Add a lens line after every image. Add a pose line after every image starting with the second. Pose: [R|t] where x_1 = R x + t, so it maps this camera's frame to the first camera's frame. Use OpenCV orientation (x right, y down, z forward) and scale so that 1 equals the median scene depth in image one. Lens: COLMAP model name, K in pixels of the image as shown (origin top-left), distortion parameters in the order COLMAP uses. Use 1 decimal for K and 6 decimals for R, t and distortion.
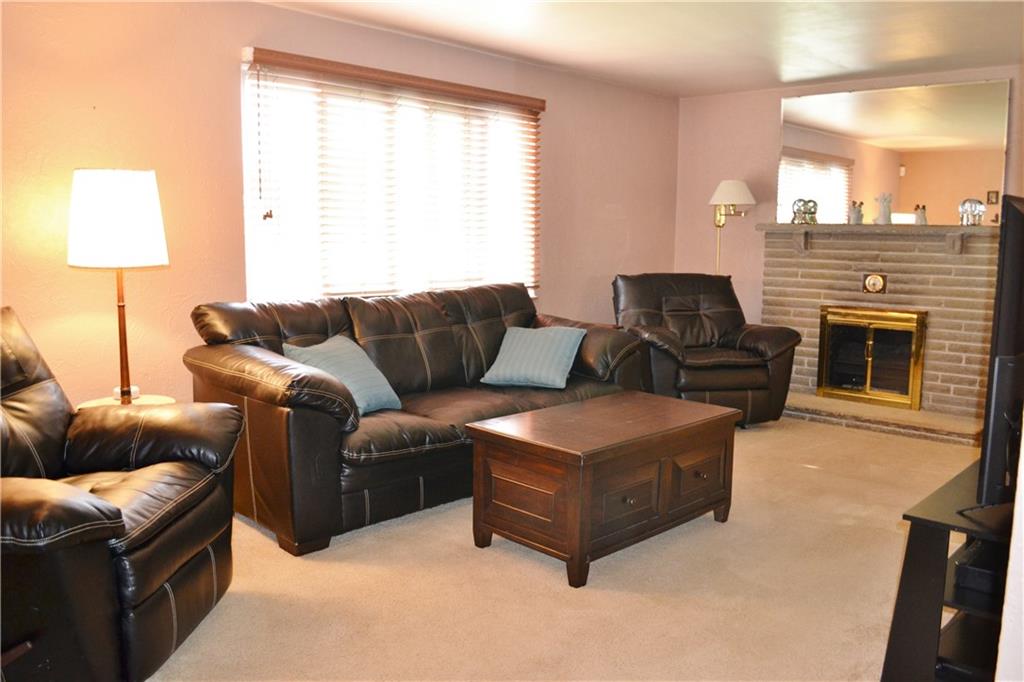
lens RADIAL K [[817.7, 0, 513.8], [0, 817.7, 334.8], [0, 0, 1]] dist [-0.079029, 0.004243]
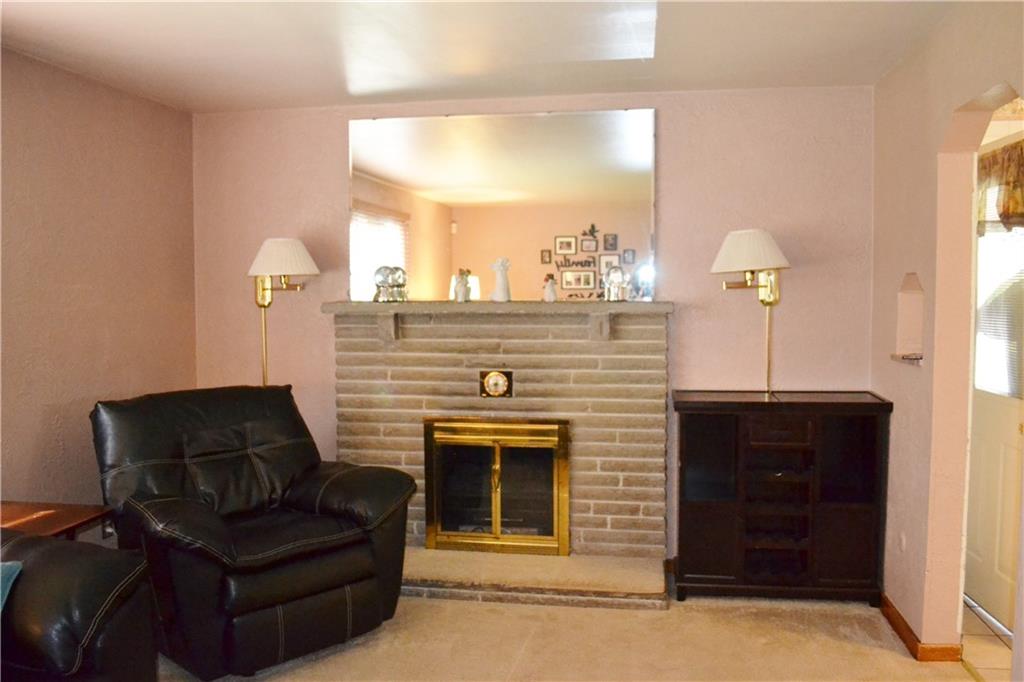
lens RADIAL K [[817.7, 0, 513.8], [0, 817.7, 334.8], [0, 0, 1]] dist [-0.079029, 0.004243]
pose [[0.835970, -0.044995, 0.546927, 0.067327], [0.081724, 0.995727, -0.042995, -0.073877], [-0.542656, 0.080640, 0.836075, 0.379805]]
